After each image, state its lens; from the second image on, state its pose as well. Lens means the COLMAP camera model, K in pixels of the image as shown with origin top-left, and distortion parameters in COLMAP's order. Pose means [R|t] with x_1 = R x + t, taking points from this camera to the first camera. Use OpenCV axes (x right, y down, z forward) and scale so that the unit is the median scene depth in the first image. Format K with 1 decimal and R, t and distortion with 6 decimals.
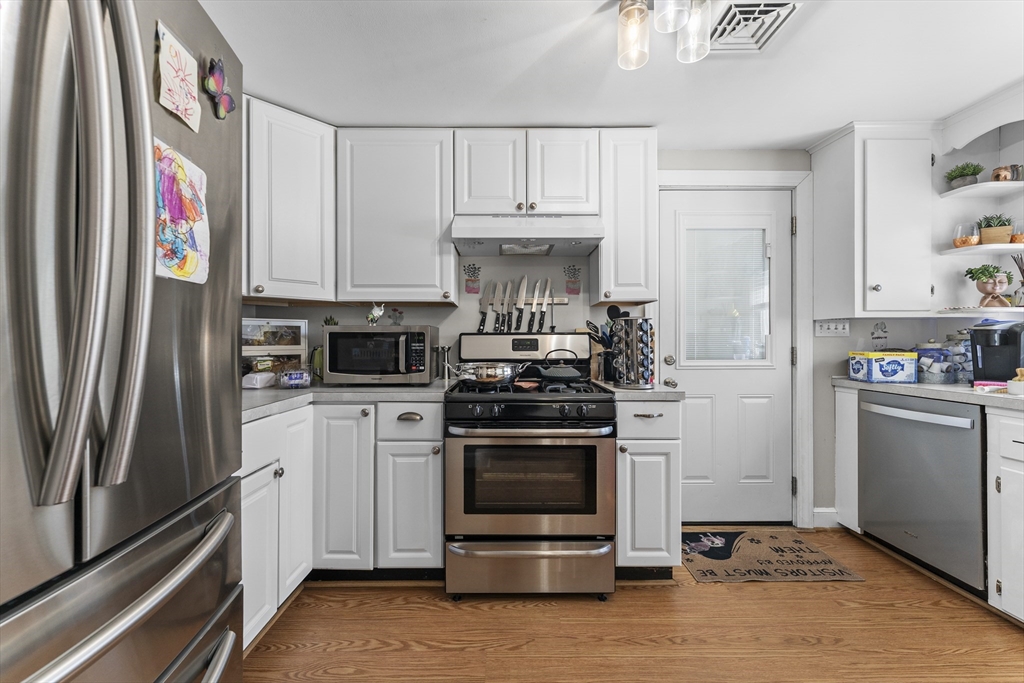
lens RADIAL K [[424.5, 0, 509.7], [0, 424.5, 341.8], [0, 0, 1]] dist [0.000627, -0.000325]
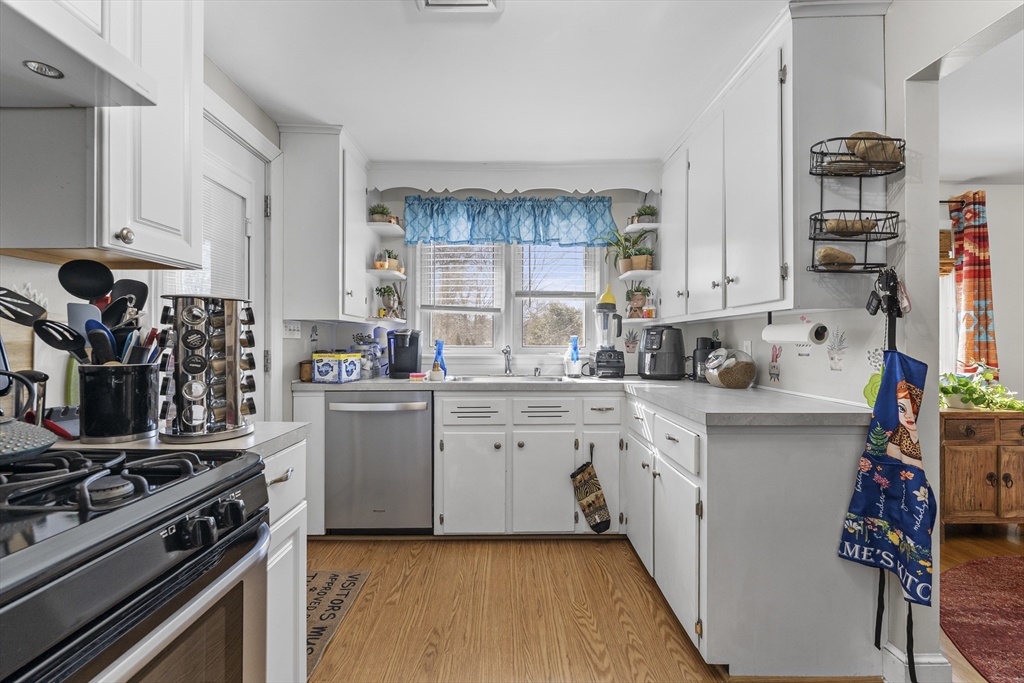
lens RADIAL K [[424.5, 0, 510.5], [0, 424.5, 342.5], [0, 0, 1]] dist [0.000627, -0.000325]
pose [[0.006544, 0.001406, 0.999978, -0.192620], [0.000761, 0.999999, -0.001411, -0.002127], [-0.999978, 0.000770, 0.006543, 0.588565]]
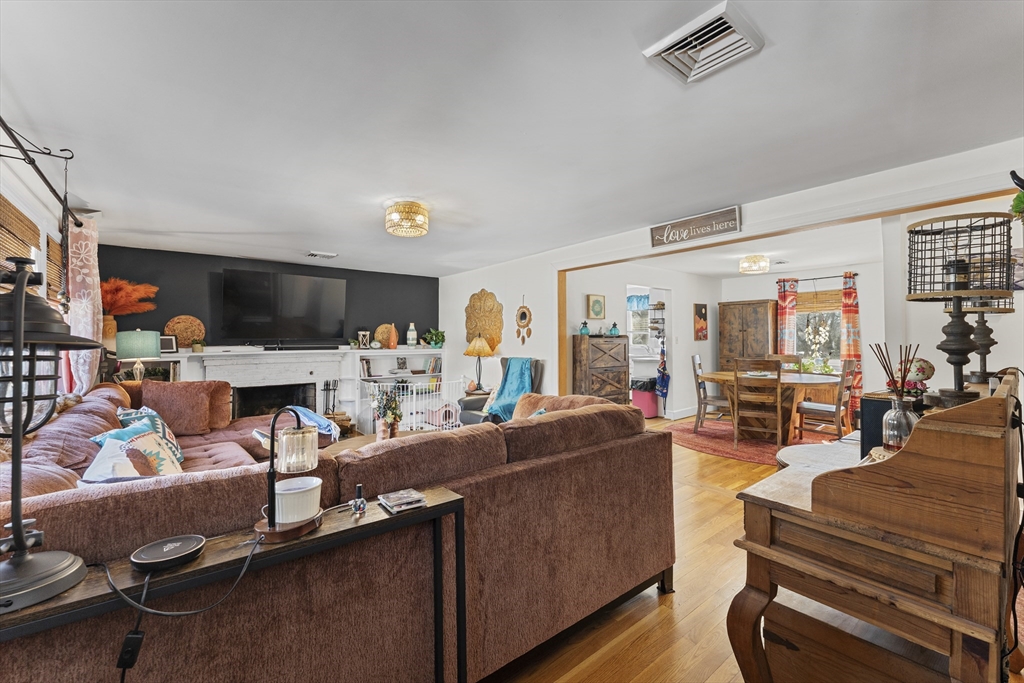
lens RADIAL K [[424.5, 0, 495.9], [0, 424.5, 333.6], [0, 0, 1]] dist [0.000627, -0.000325]
pose [[0.797476, 0.006629, 0.603314, -2.290697], [0.004790, 0.999839, -0.017317, -0.035083], [-0.603331, 0.016700, 0.797316, -1.618530]]
